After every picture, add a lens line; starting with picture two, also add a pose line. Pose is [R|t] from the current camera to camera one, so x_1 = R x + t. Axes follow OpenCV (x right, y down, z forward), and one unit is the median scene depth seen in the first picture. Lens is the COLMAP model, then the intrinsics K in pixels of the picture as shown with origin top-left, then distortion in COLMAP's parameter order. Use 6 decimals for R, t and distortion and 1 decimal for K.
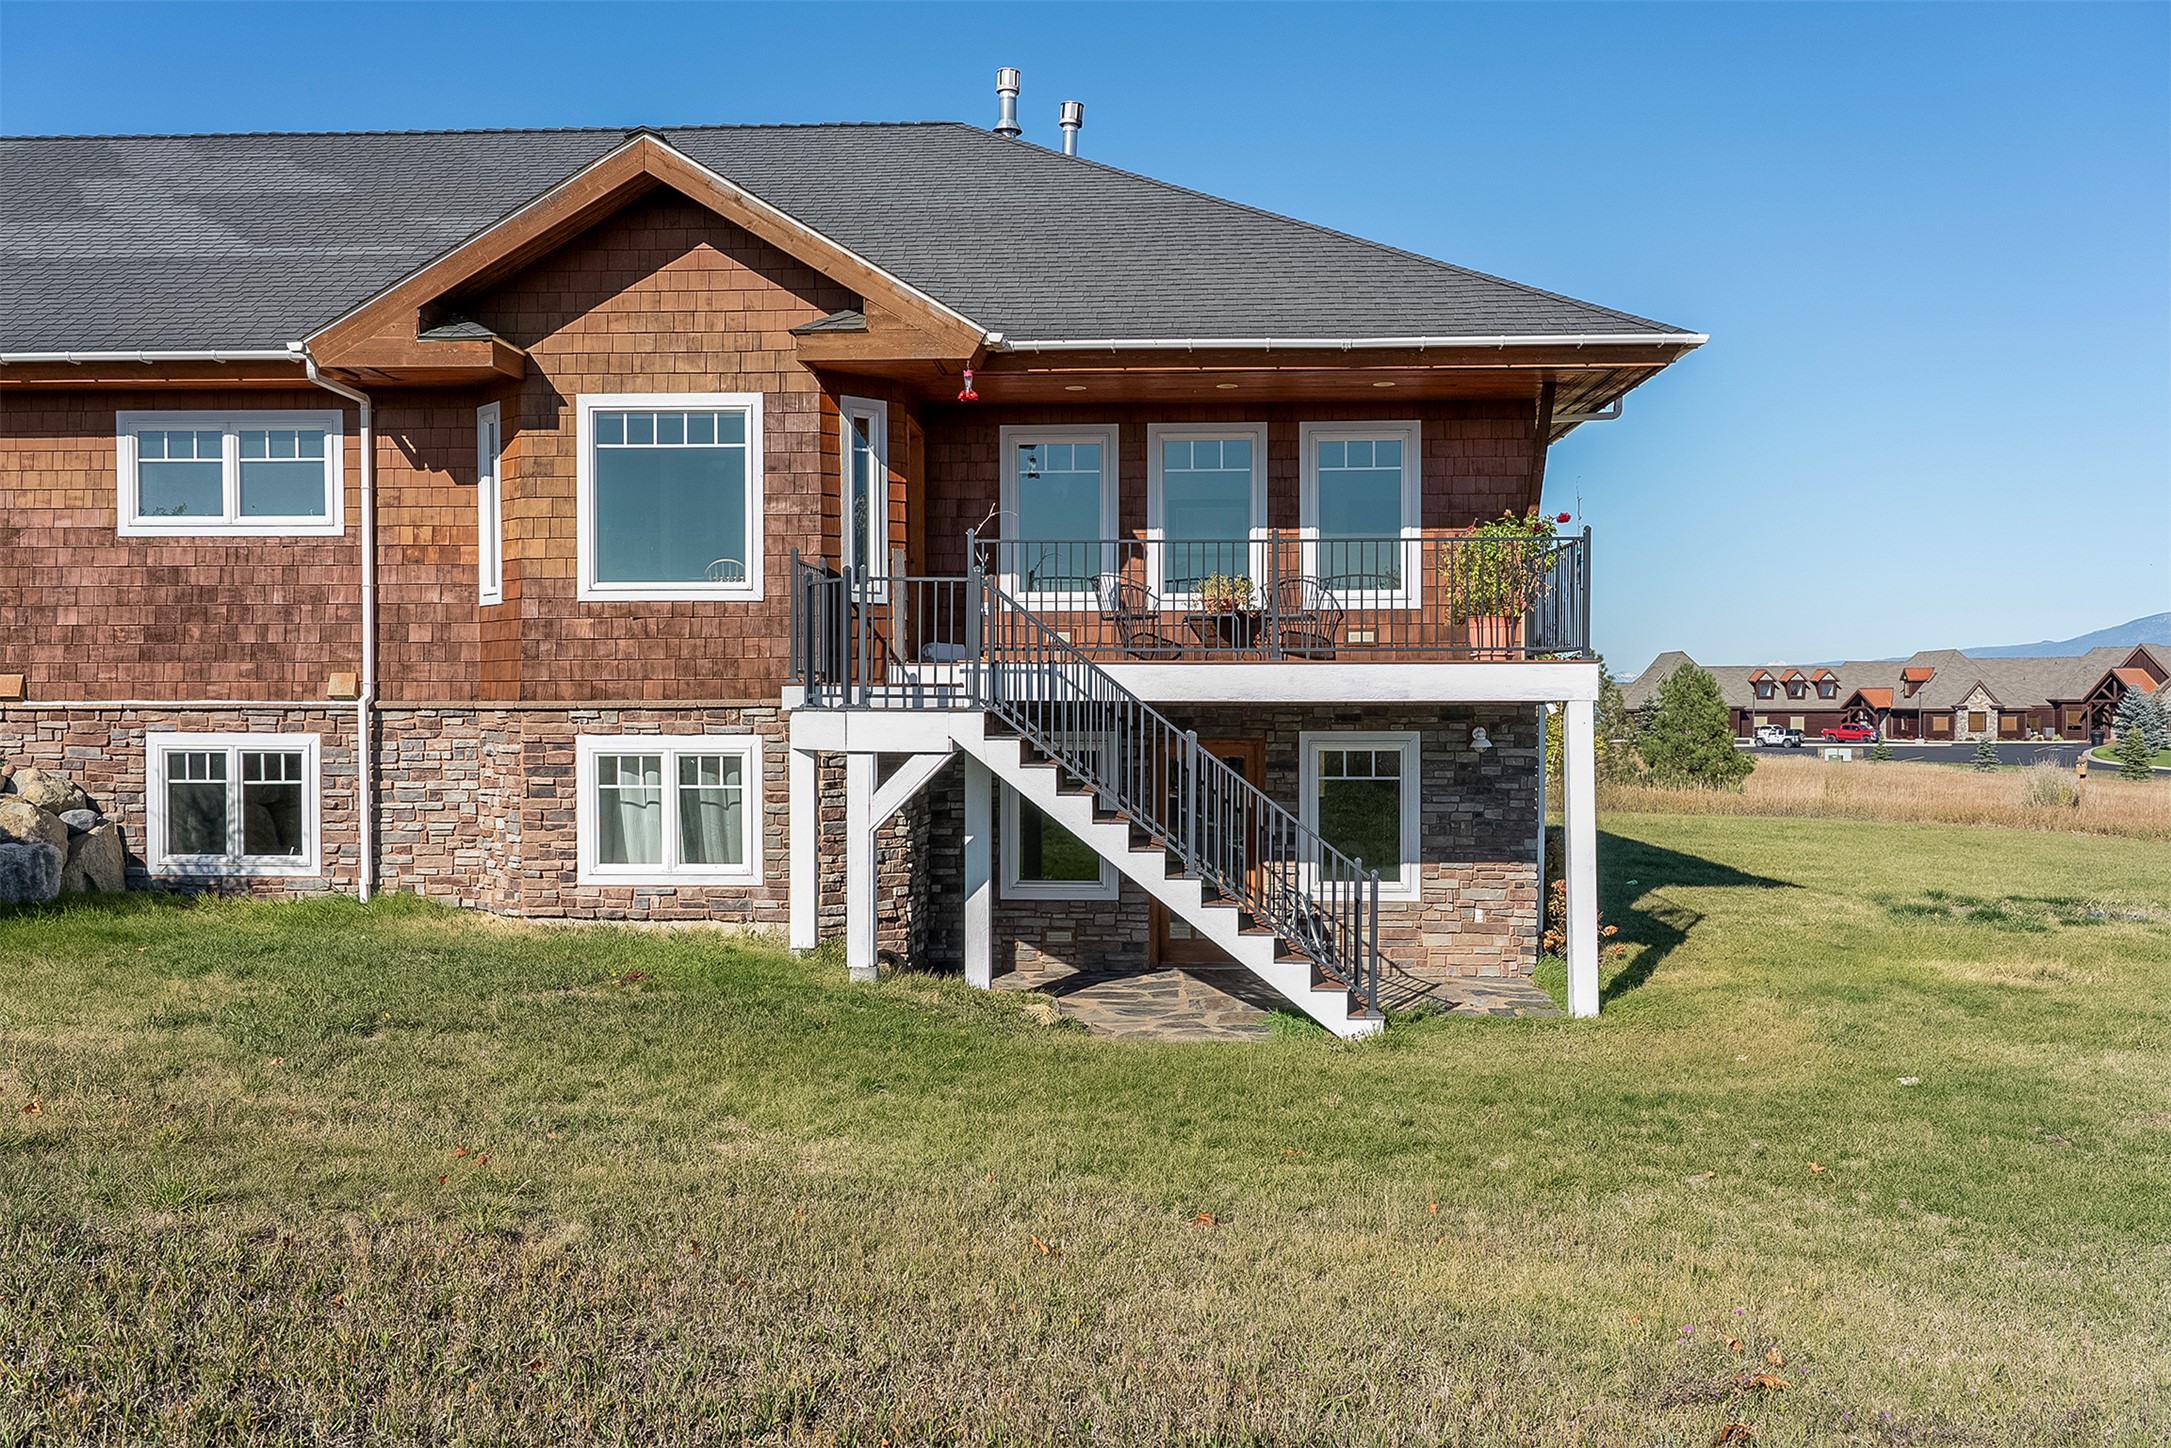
lens RADIAL K [[1827.9, 0, 1092.1], [0, 1827.9, 727.4], [0, 0, 1]] dist [0.024446, -0.000589]
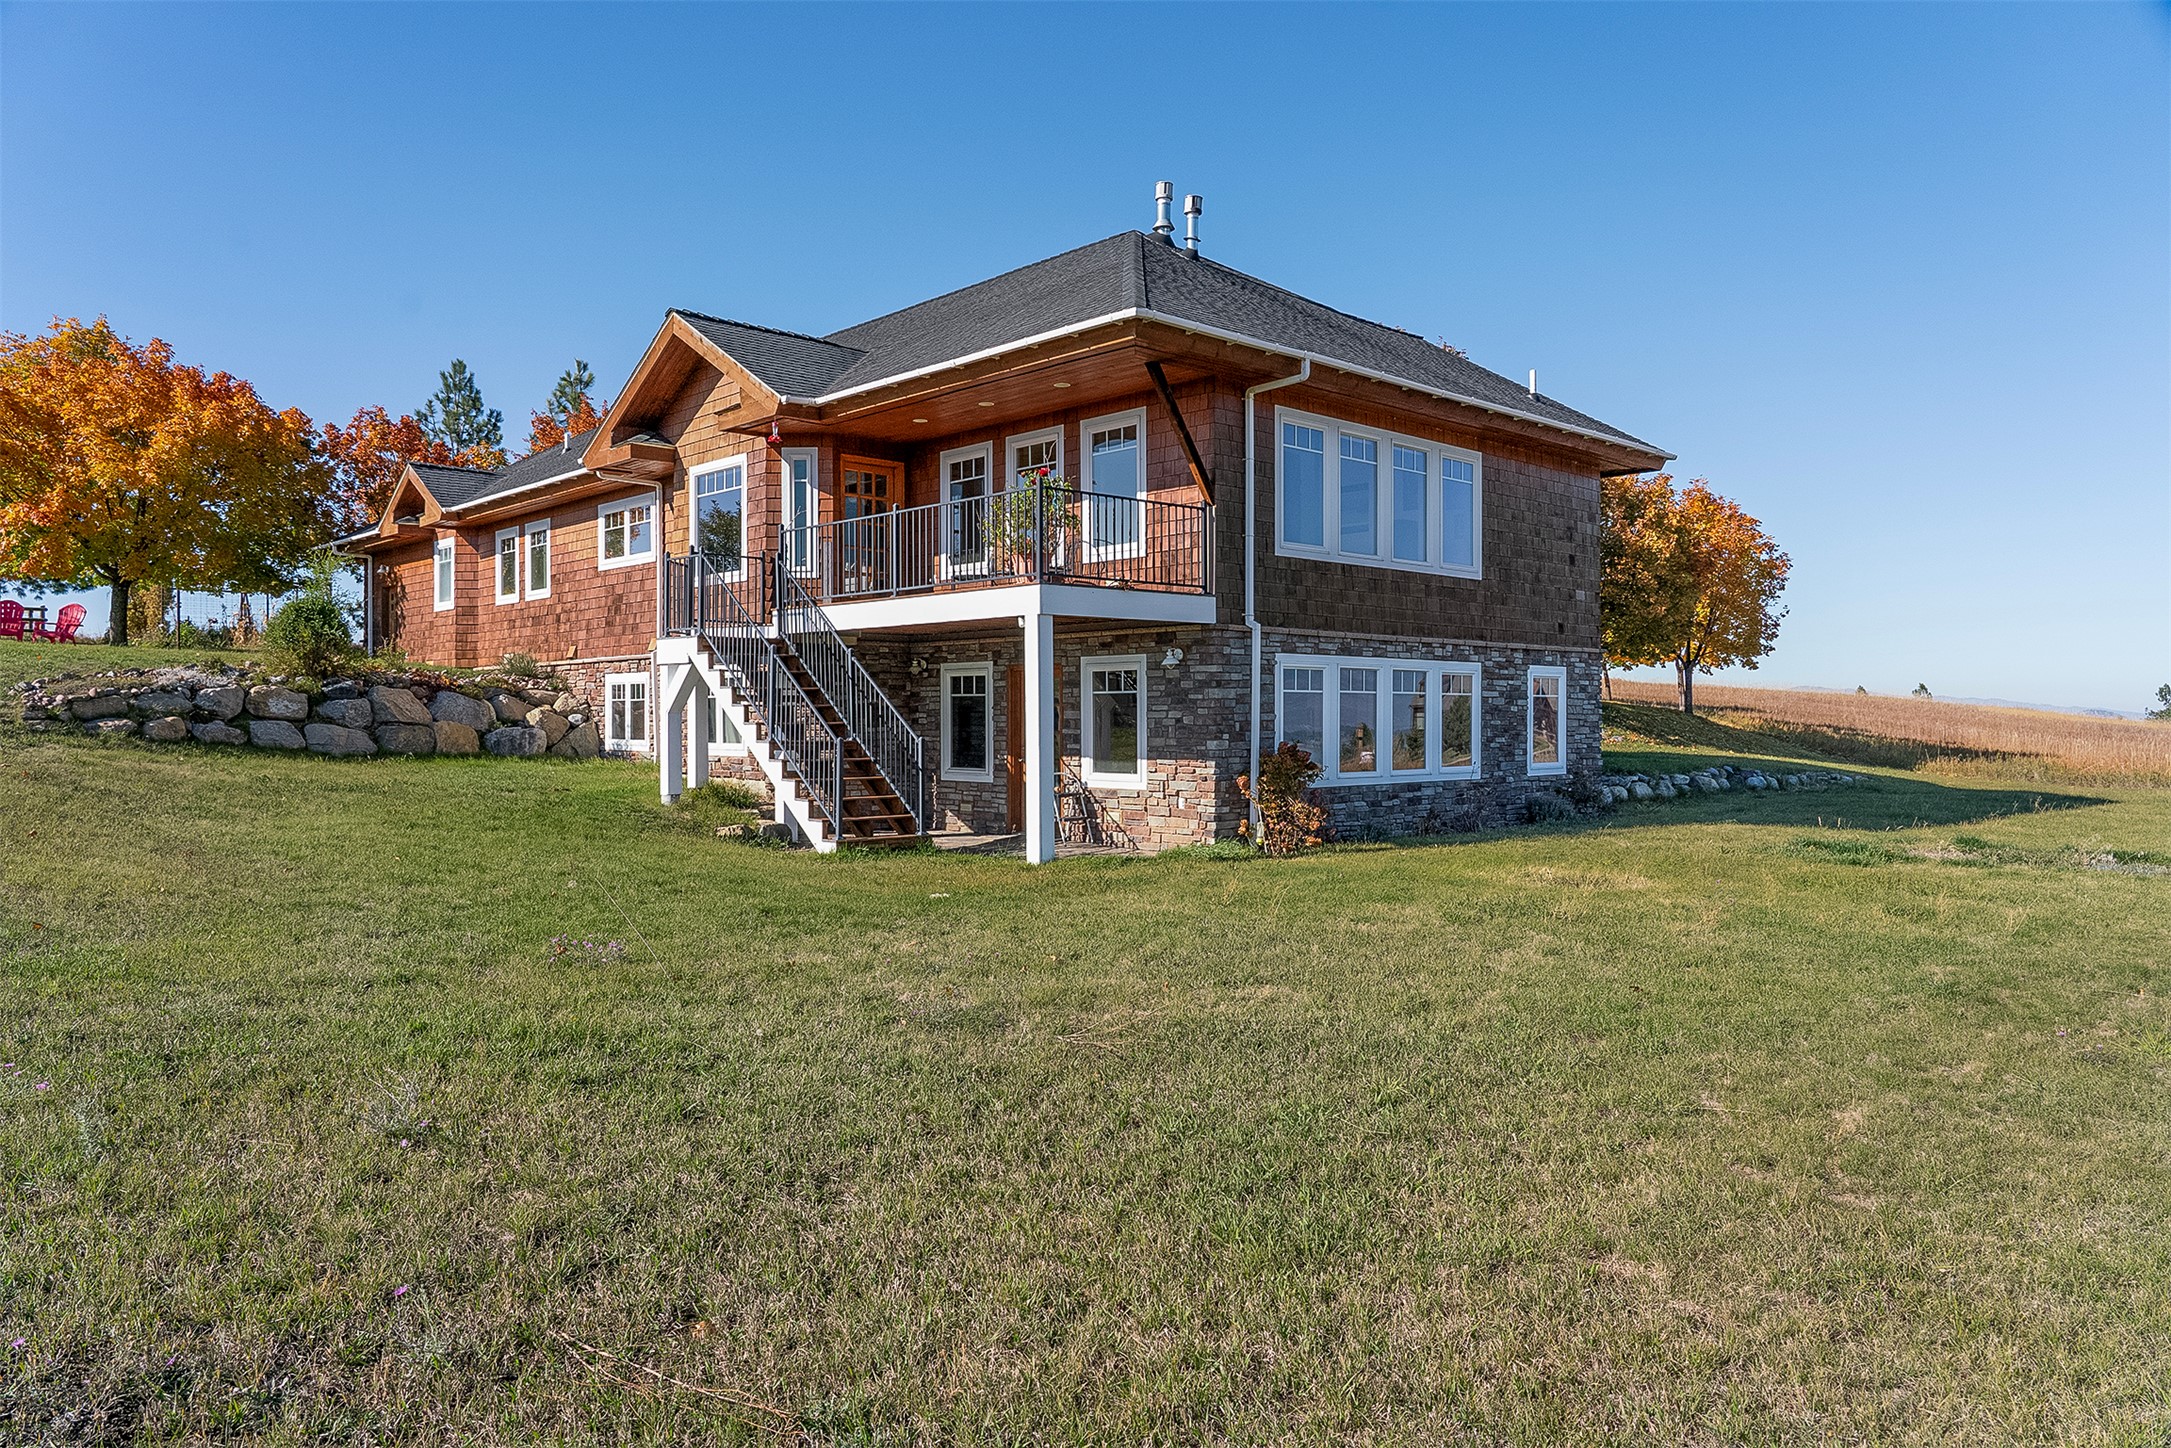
lens RADIAL K [[1508.6, 0, 1080.1], [0, 1508.6, 727.2], [0, 0, 1]] dist [-0.022882, -0.004657]
pose [[0.712134, 0.002645, -0.702038, 0.916631], [-0.011565, 0.999901, -0.007964, 0.064115], [0.701948, 0.013791, 0.712095, 0.245377]]
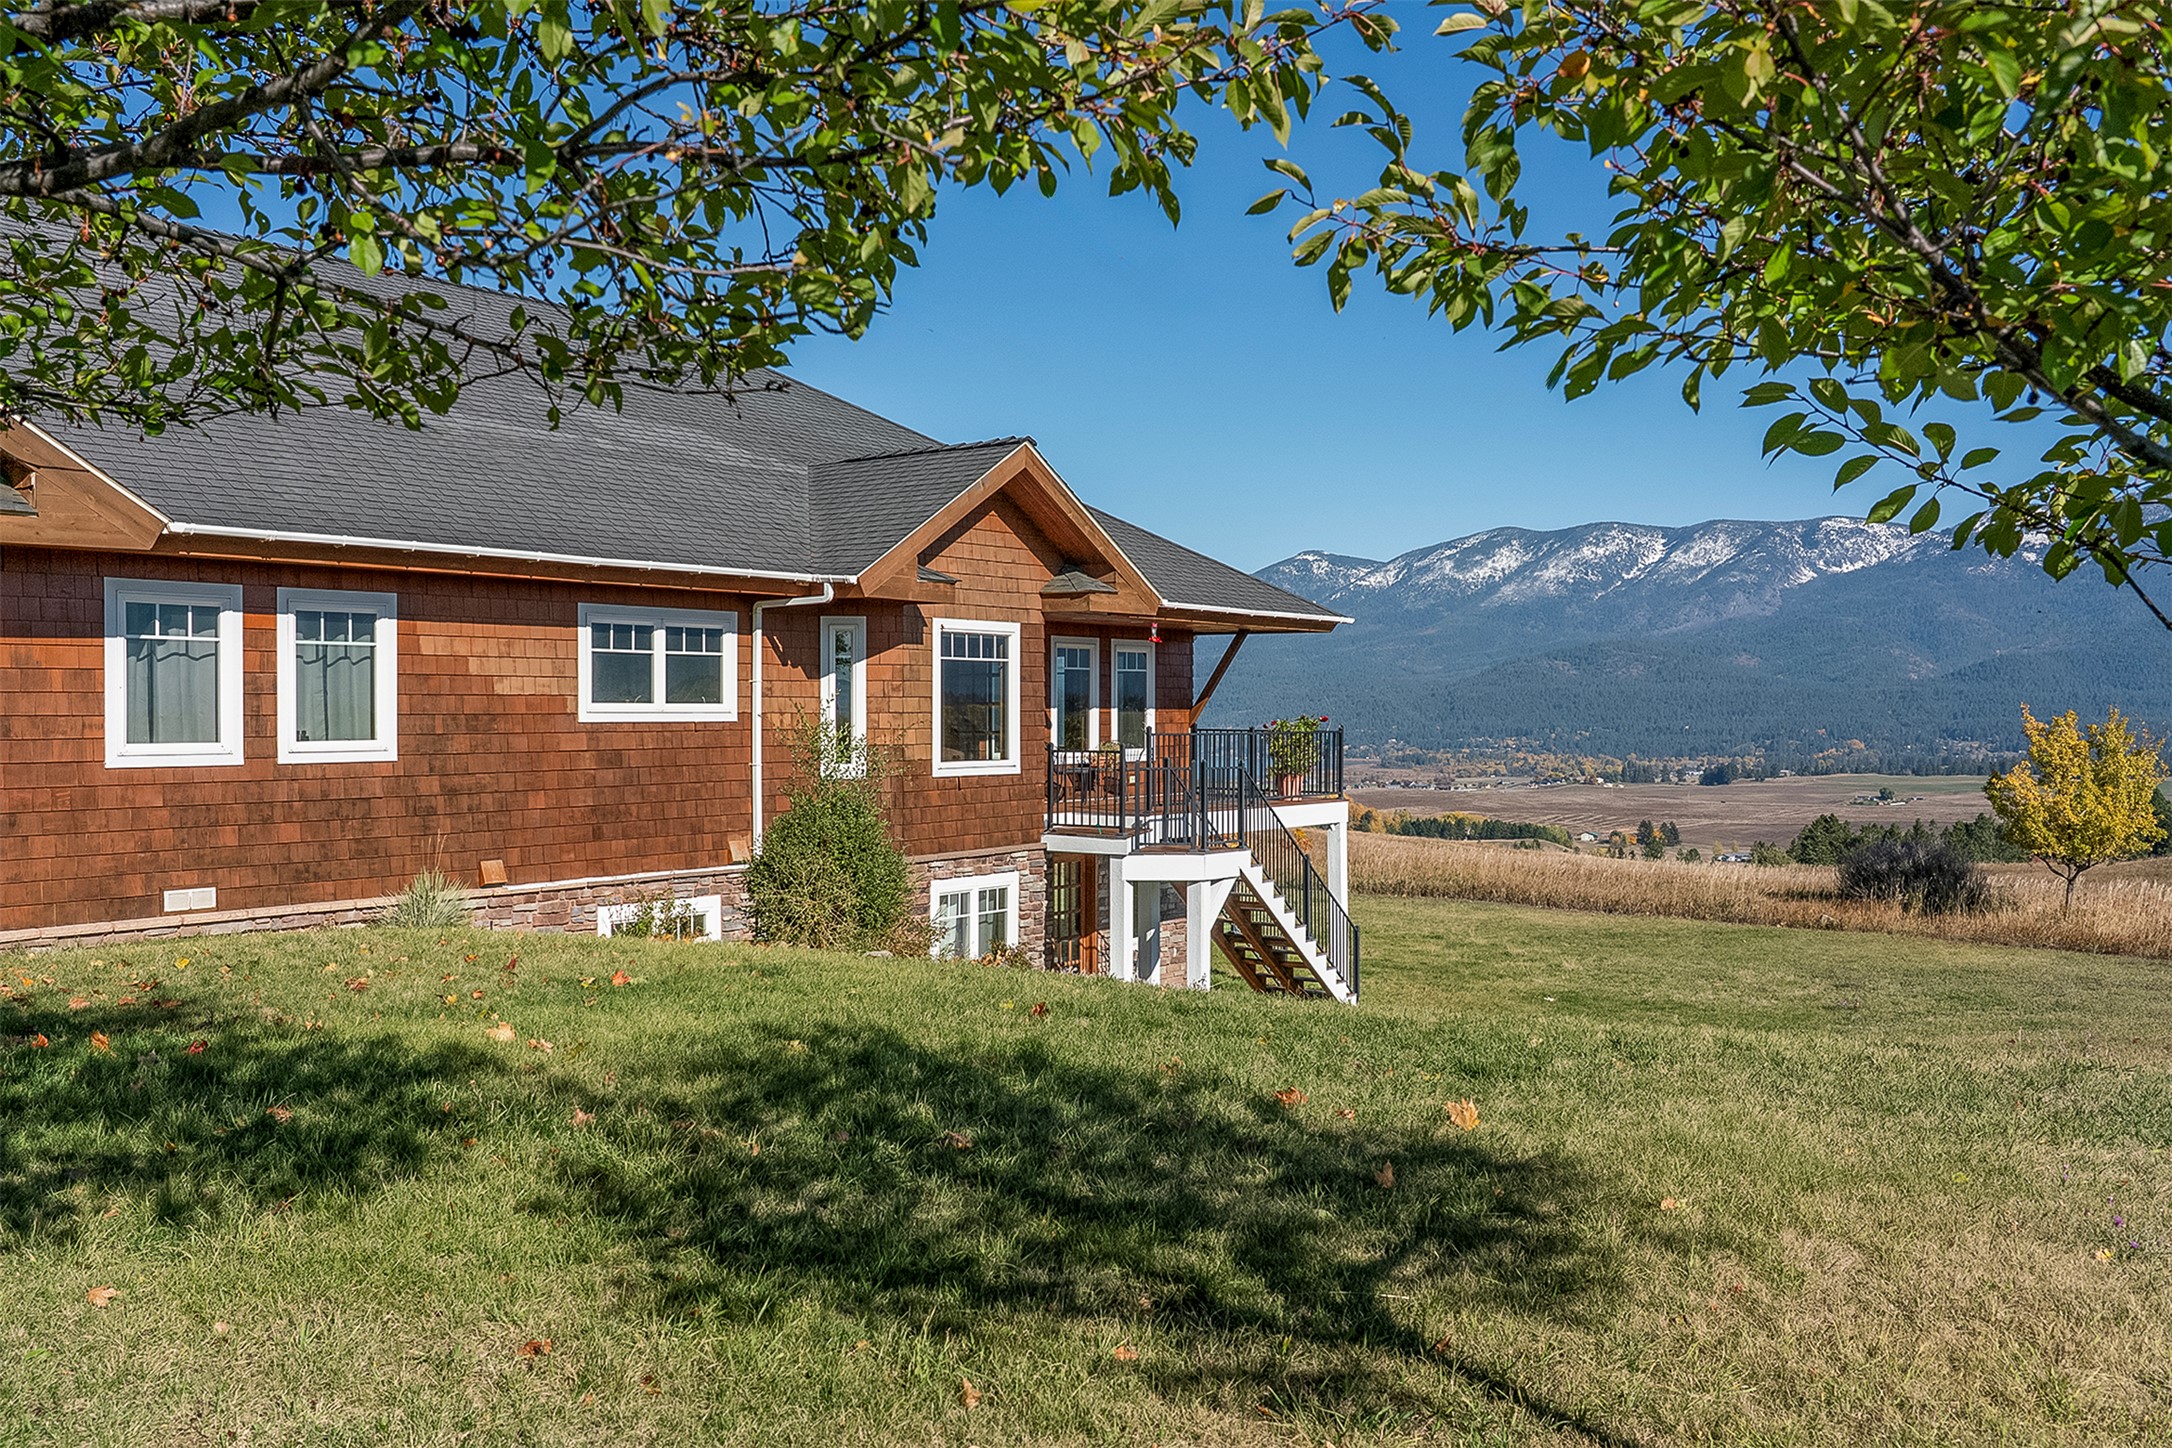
lens RADIAL K [[1894.3, 0, 1064.9], [0, 1894.3, 708.6], [0, 0, 1]] dist [-0.038518, -0.003764]
pose [[0.555150, 0.003208, 0.831744, -1.275367], [0.012296, 0.999852, -0.012063, -0.095352], [-0.831659, 0.016924, 0.555028, 0.171128]]
